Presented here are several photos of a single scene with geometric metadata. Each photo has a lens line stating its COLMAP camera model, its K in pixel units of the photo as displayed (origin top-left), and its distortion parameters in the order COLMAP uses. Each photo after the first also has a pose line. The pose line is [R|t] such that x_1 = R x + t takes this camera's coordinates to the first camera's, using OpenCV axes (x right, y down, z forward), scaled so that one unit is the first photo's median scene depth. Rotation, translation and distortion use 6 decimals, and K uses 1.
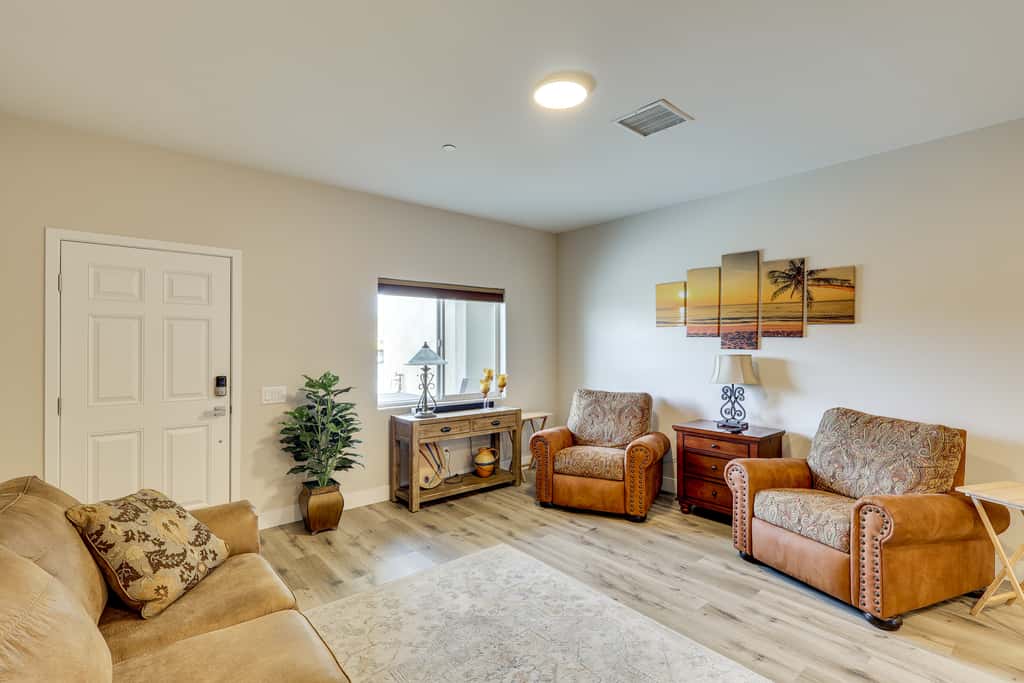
lens RADIAL K [[472.8, 0, 509.2], [0, 472.8, 344.8], [0, 0, 1]] dist [0.000076, -0.000299]
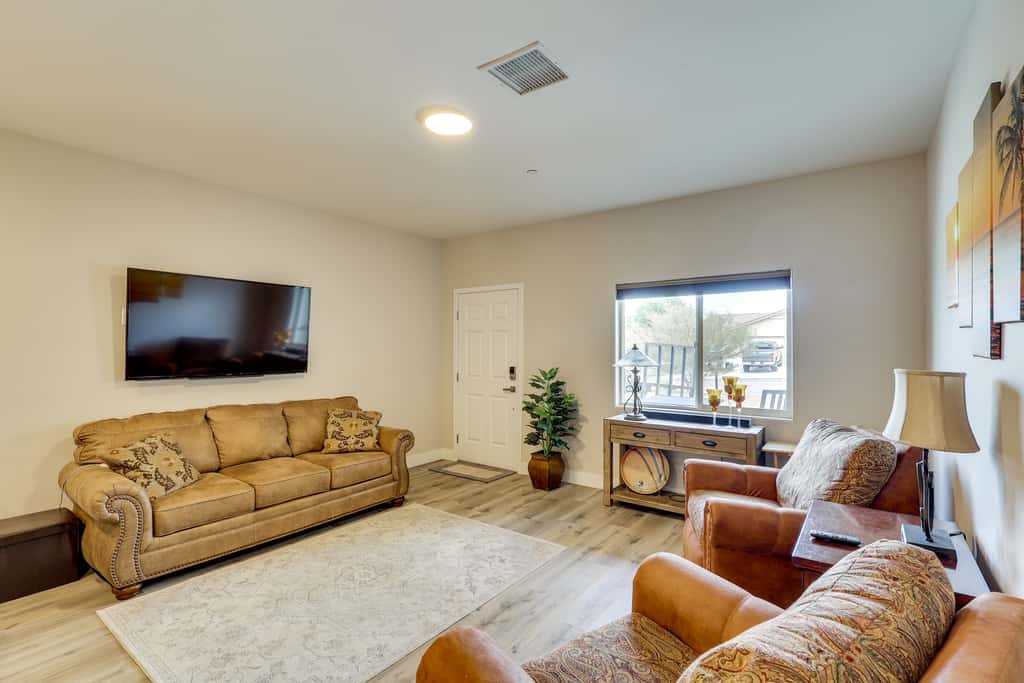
lens RADIAL K [[475.3, 0, 514.3], [0, 475.3, 350.0], [0, 0, 1]] dist [0.000620, -0.000103]
pose [[0.234934, 0.007855, -0.971979, 0.858920], [0.000427, 0.999966, 0.008185, -0.001237], [0.972011, -0.002338, 0.234923, 0.611799]]
